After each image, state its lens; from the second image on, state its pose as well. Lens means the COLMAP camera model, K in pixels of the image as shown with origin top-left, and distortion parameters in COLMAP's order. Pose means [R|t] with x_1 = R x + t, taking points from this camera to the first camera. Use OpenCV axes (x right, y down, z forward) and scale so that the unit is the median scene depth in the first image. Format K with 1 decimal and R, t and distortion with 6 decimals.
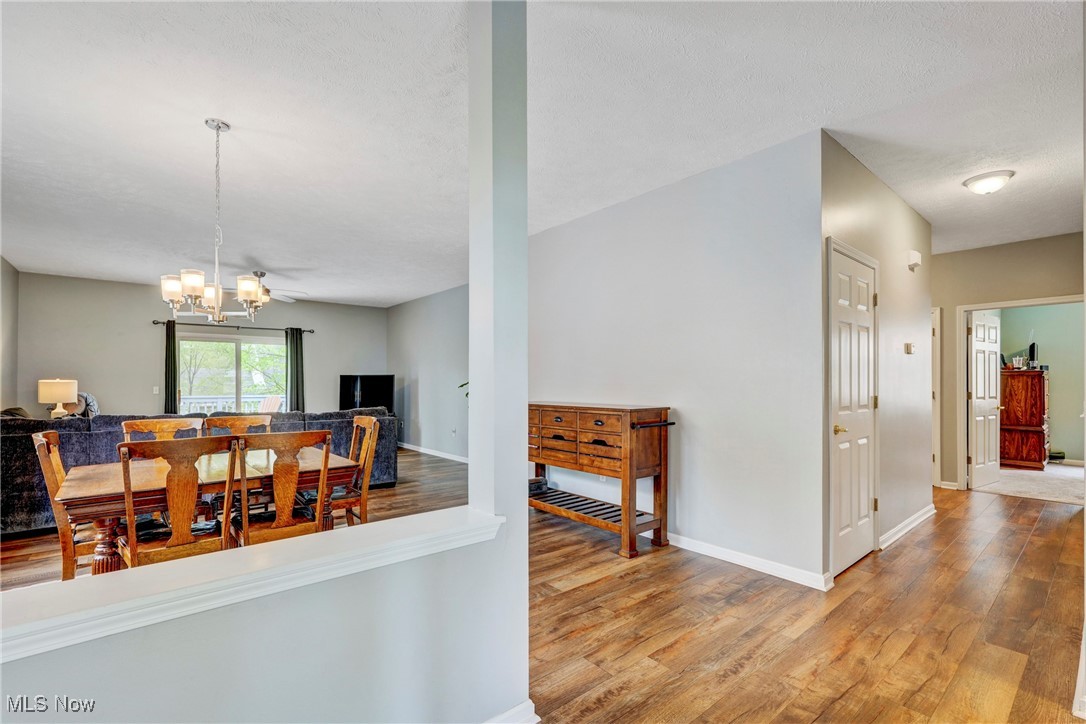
lens RADIAL K [[485.9, 0, 534.7], [0, 485.9, 381.1], [0, 0, 1]] dist [0.000003, 0.000284]
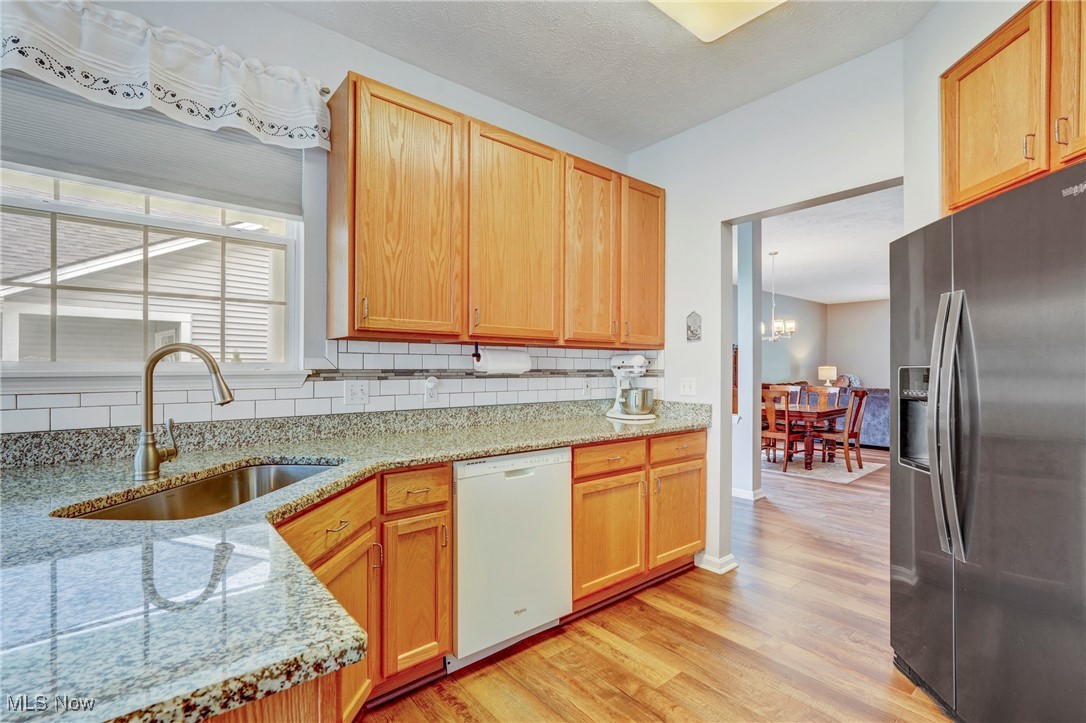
lens RADIAL K [[491.0, 0, 543.0], [0, 491.0, 361.5], [0, 0, 1]] dist [-0.009883, 0.000360]
pose [[0.003329, -0.009663, -0.999948, 0.781747], [-0.001728, 0.999952, -0.009668, -0.002014], [0.999993, 0.001760, 0.003312, -0.037190]]
